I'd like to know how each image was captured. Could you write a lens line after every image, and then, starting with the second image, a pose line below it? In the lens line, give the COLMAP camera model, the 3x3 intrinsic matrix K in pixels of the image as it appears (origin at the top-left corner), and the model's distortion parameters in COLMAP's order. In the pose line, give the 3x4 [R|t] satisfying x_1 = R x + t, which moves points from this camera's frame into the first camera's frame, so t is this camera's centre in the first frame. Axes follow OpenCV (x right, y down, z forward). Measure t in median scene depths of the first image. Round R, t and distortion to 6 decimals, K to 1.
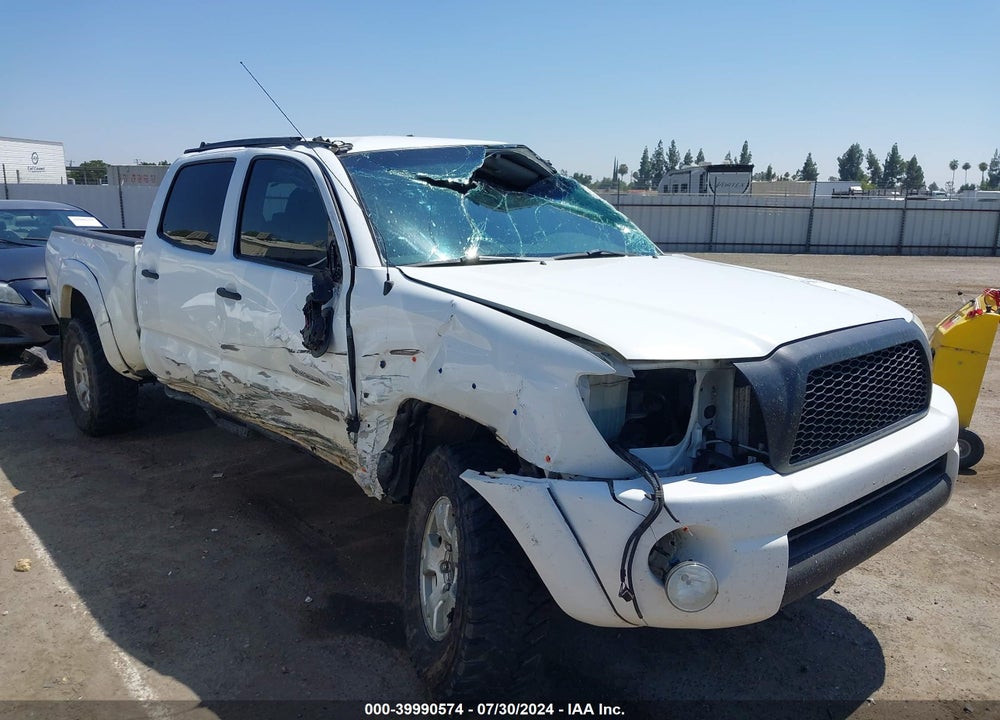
lens RADIAL K [[803.4, 0, 490.8], [0, 803.4, 355.0], [0, 0, 1]] dist [0.013798, -0.008308]
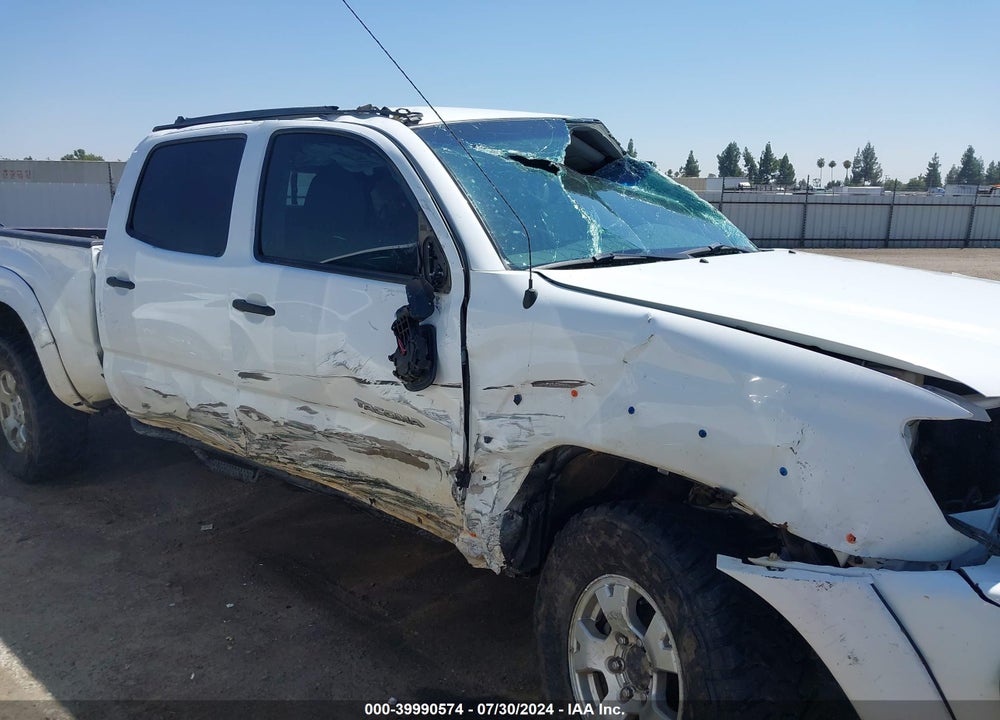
lens RADIAL K [[803.4, 0, 494.4], [0, 803.4, 361.5], [0, 0, 1]] dist [0.013798, -0.008308]
pose [[0.990829, -0.031277, 0.131456, -0.192057], [0.029802, 0.999469, 0.013173, -0.026396], [-0.131798, -0.009134, 0.991235, 0.194166]]
